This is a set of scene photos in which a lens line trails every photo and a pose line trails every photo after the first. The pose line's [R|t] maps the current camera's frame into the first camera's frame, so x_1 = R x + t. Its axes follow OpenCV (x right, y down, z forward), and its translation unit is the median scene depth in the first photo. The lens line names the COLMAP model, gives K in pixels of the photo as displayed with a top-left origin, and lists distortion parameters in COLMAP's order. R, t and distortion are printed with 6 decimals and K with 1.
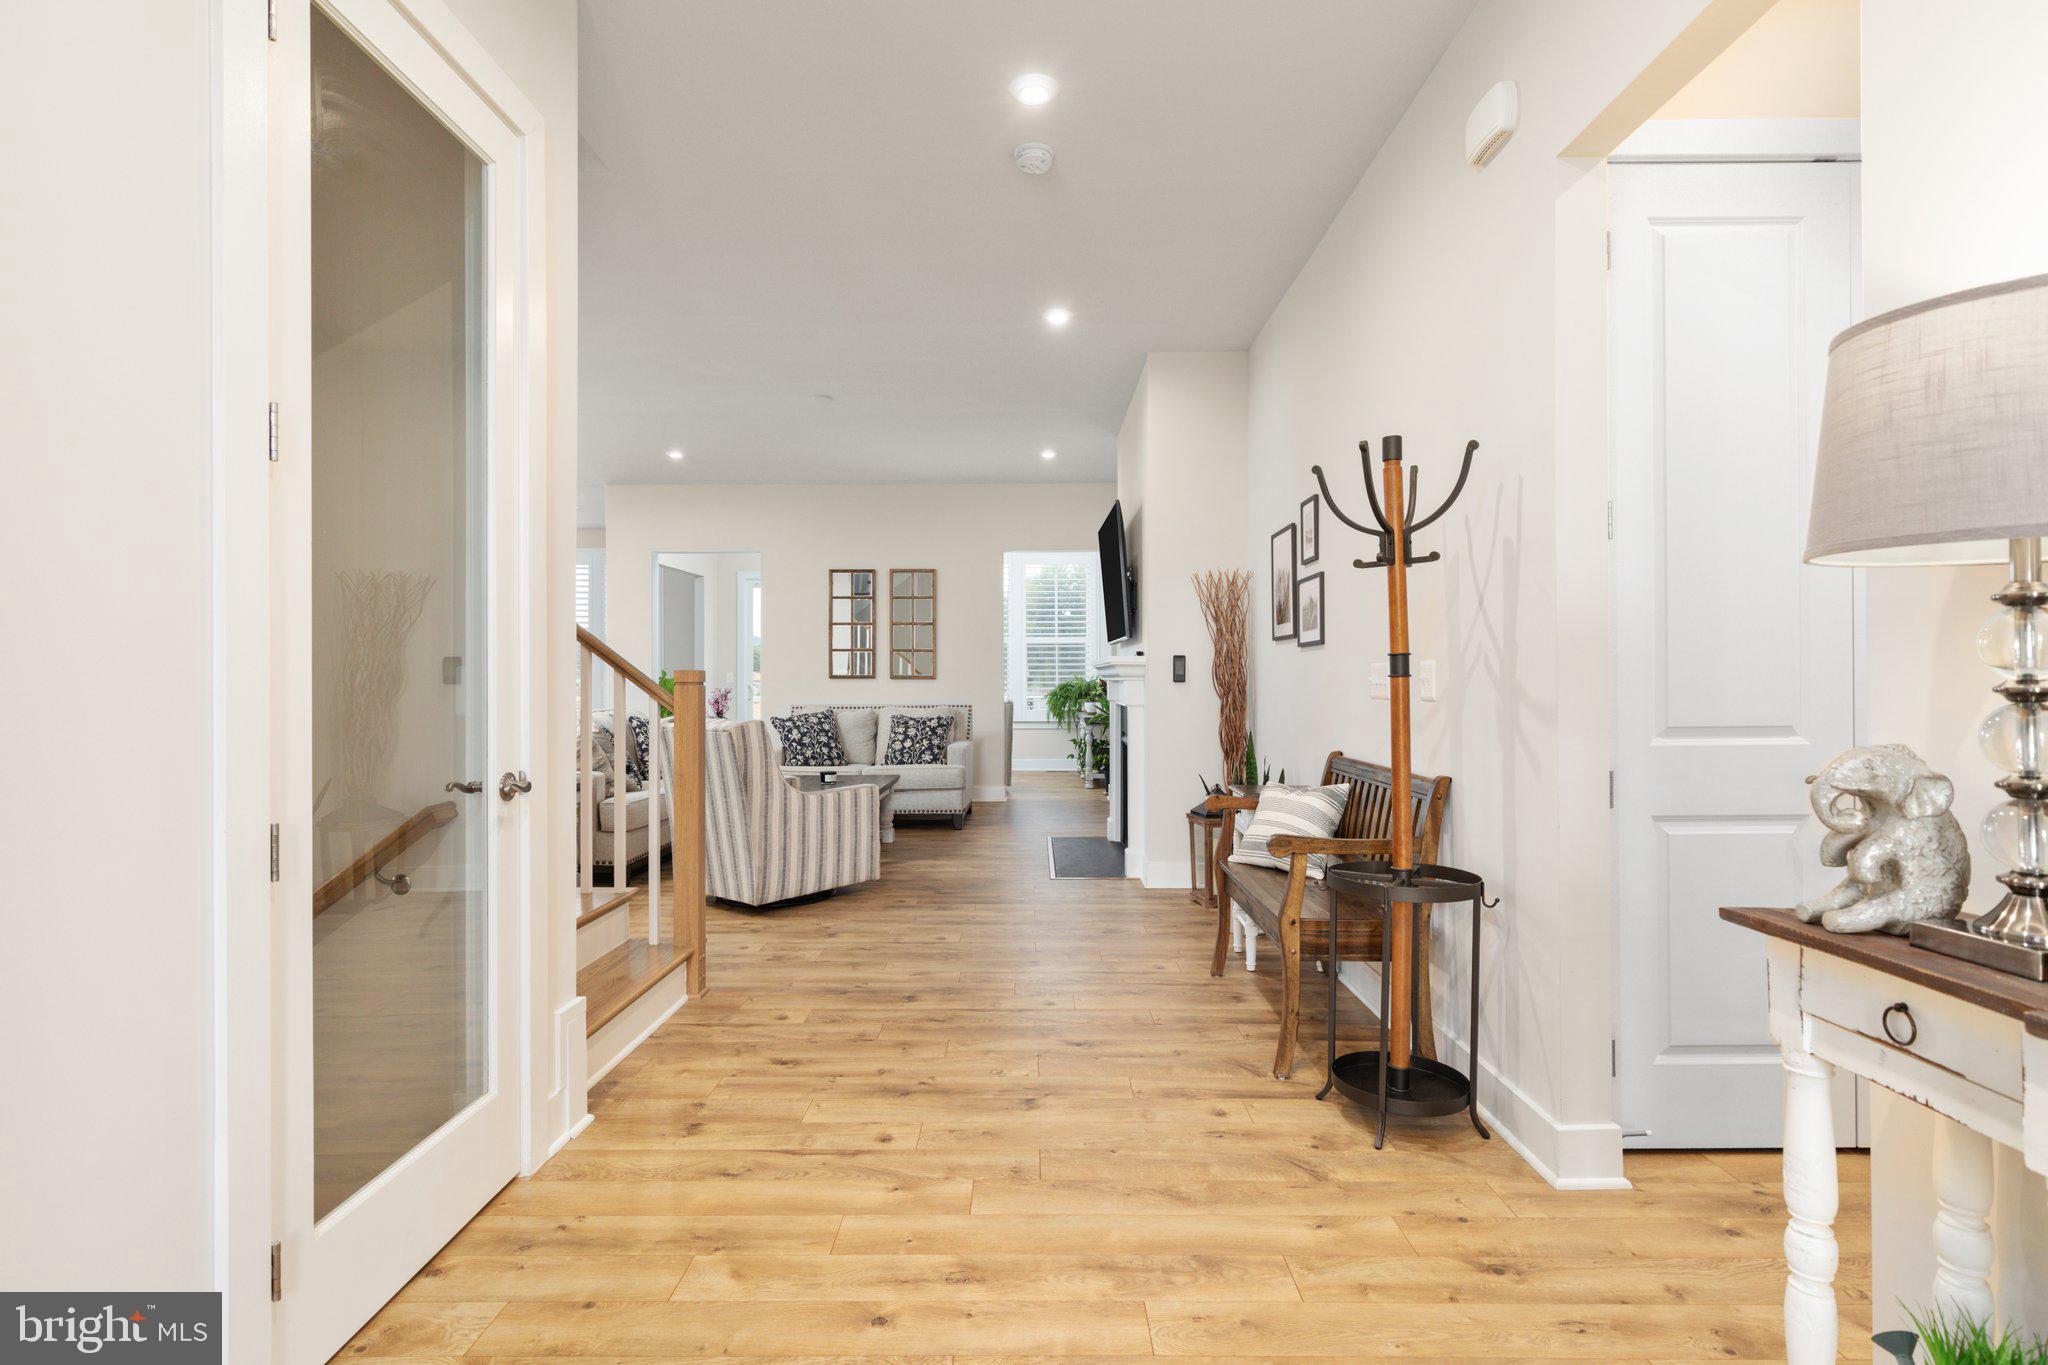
lens RADIAL K [[1003.6, 0, 1020.4], [0, 1003.6, 671.1], [0, 0, 1]] dist [0.002063, -0.001433]
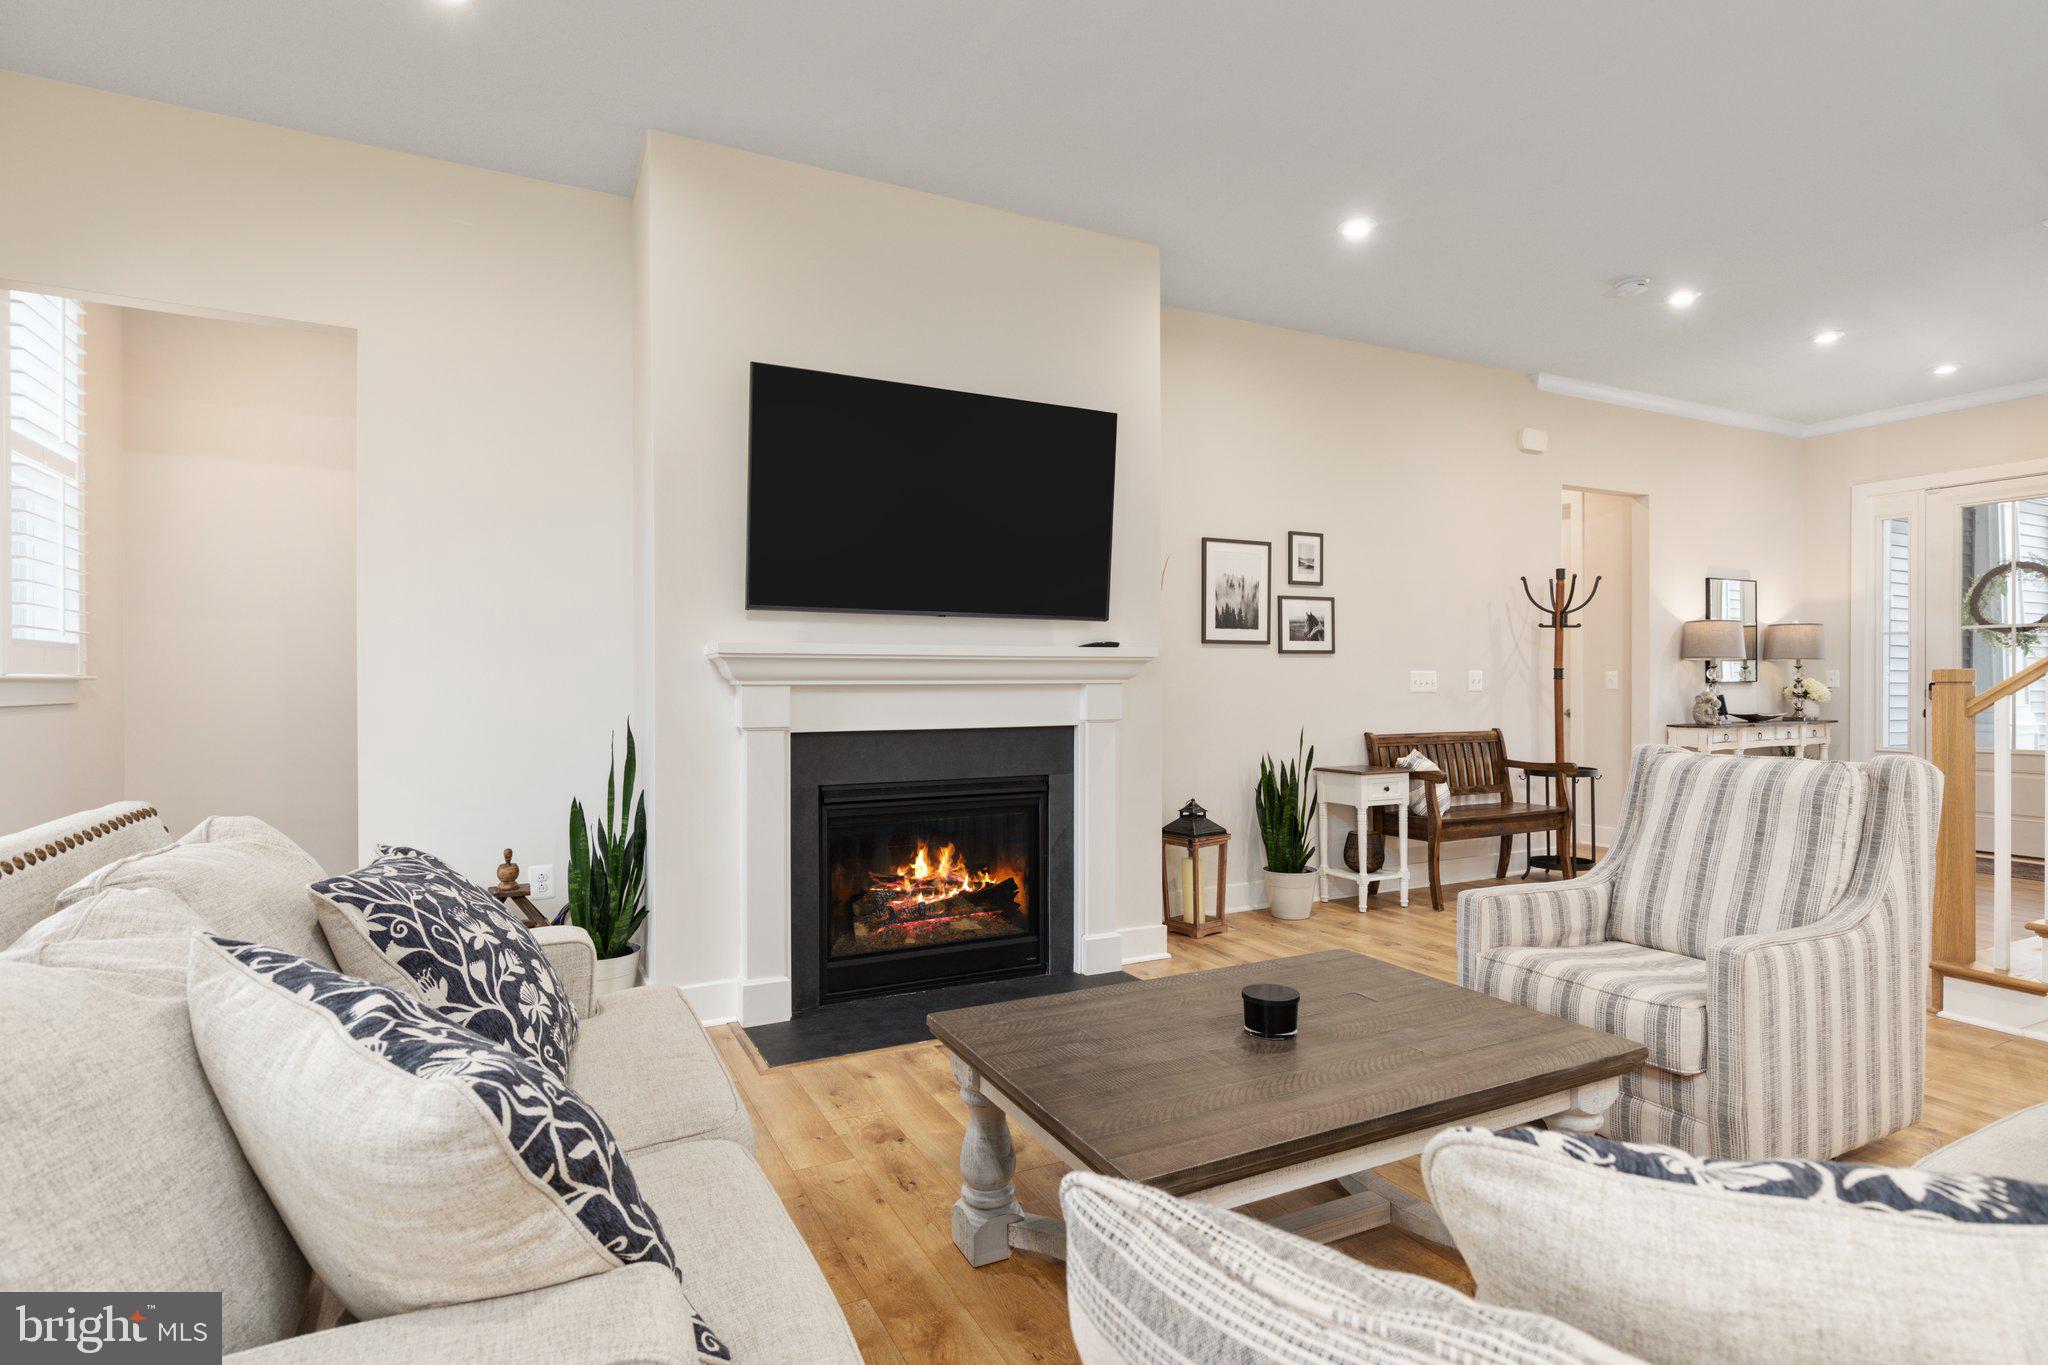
lens RADIAL K [[1021.0, 0, 1010.8], [0, 1021.0, 684.8], [0, 0, 1]] dist [-0.000319, -0.000902]
pose [[-0.452683, -0.002166, 0.891669, -0.360491], [-0.004308, 0.999991, 0.000242, 0.007884], [-0.891661, -0.003732, -0.452688, 1.022563]]
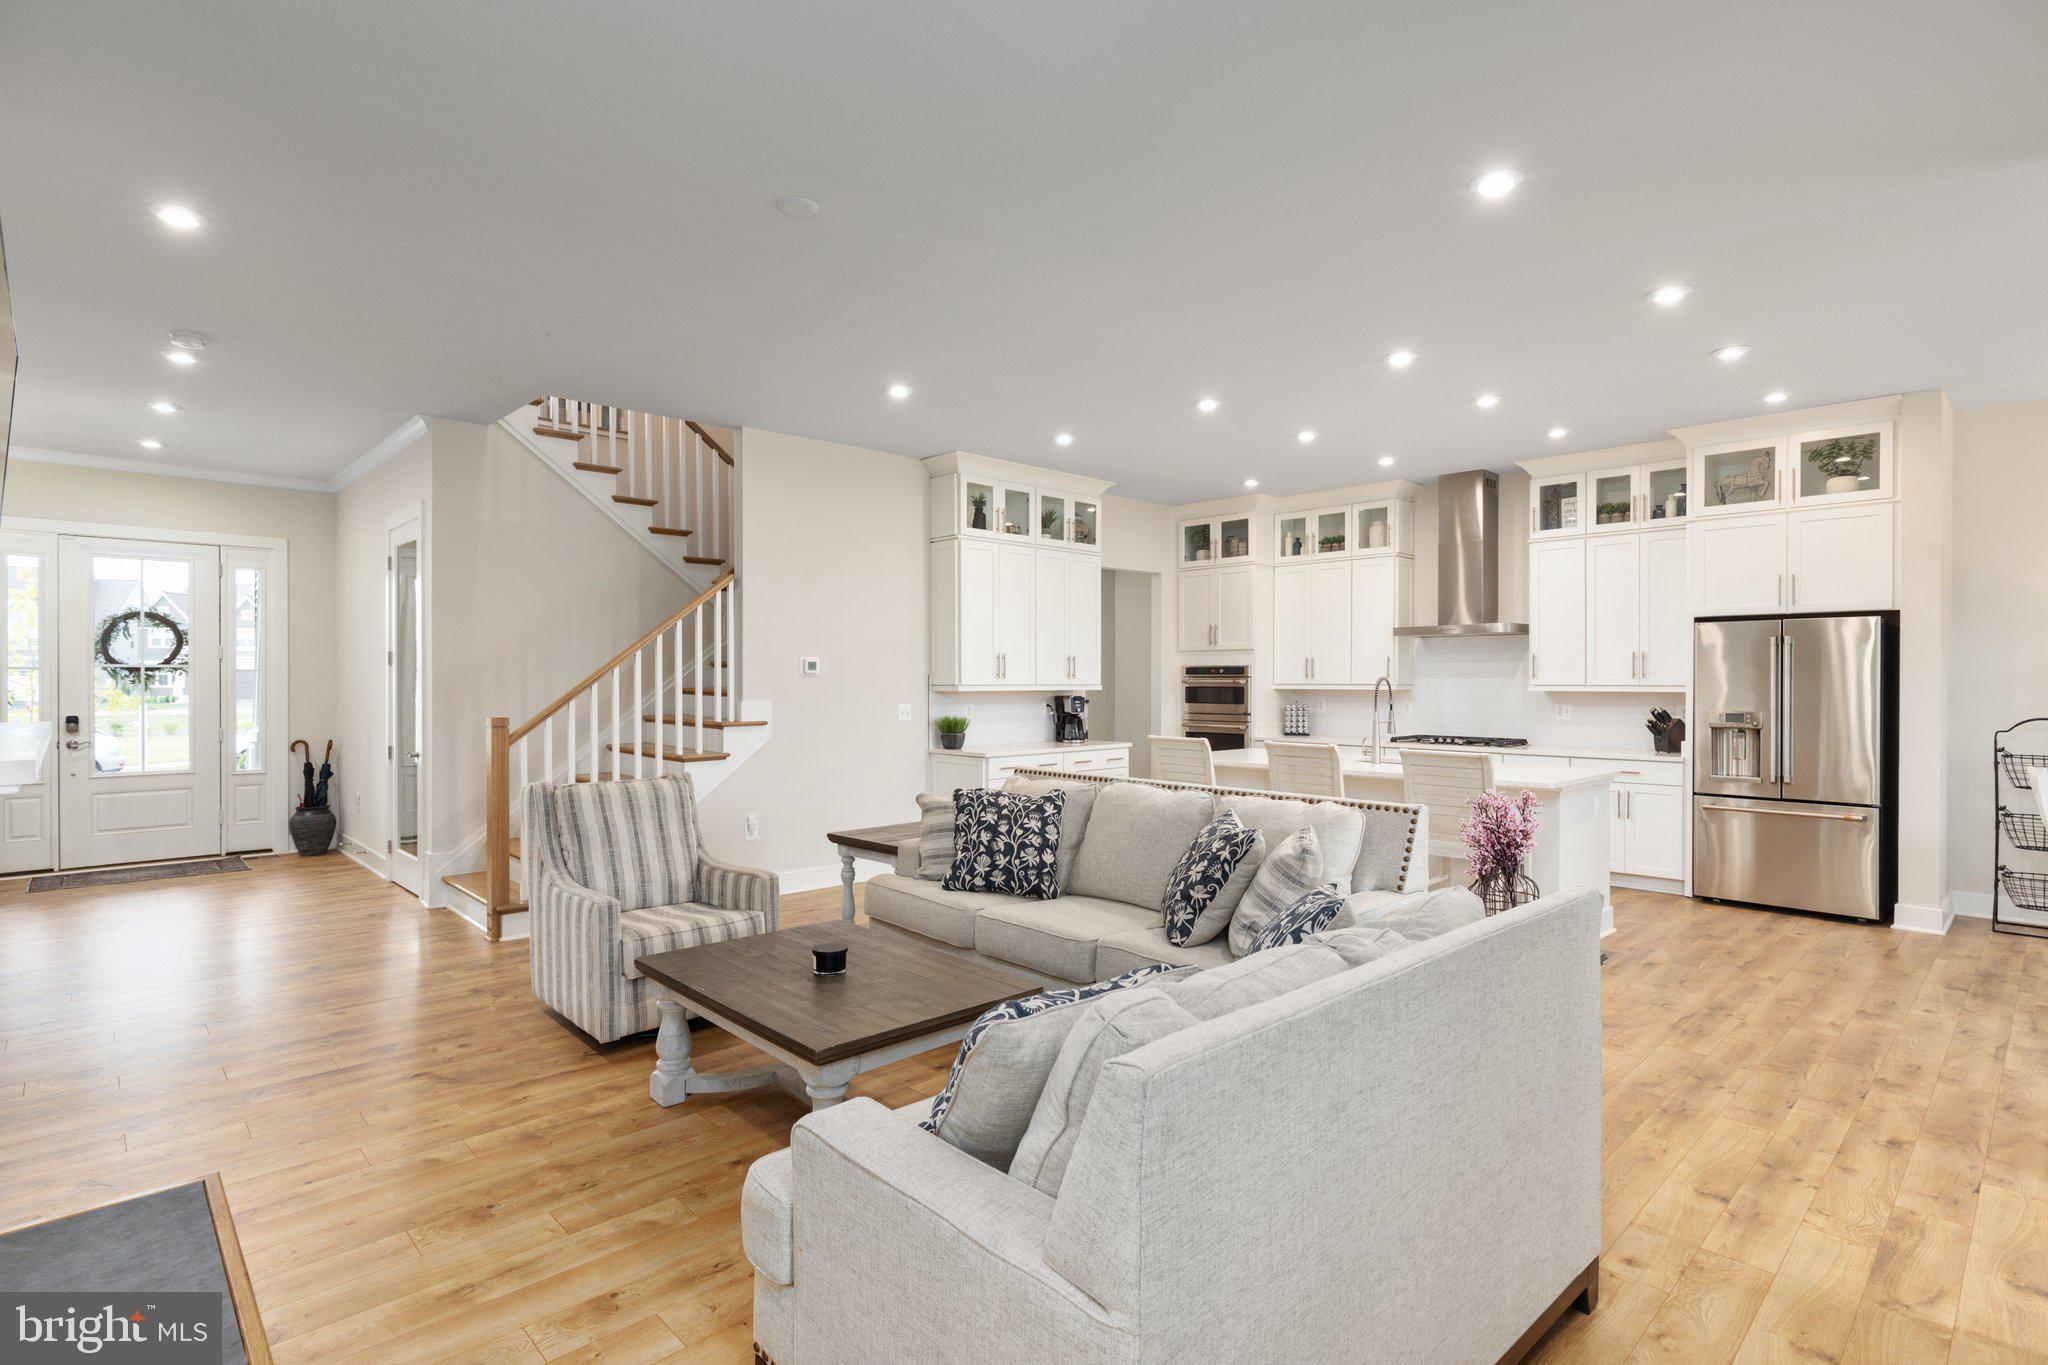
lens RADIAL K [[1003.6, 0, 1029.8], [0, 1003.6, 681.8], [0, 0, 1]] dist [0.002063, -0.001433]
pose [[-0.715902, 0.005082, -0.698182, 0.064753], [0.006604, 0.999978, 0.000506, -0.023263], [0.698169, -0.004248, -0.715920, 1.199476]]
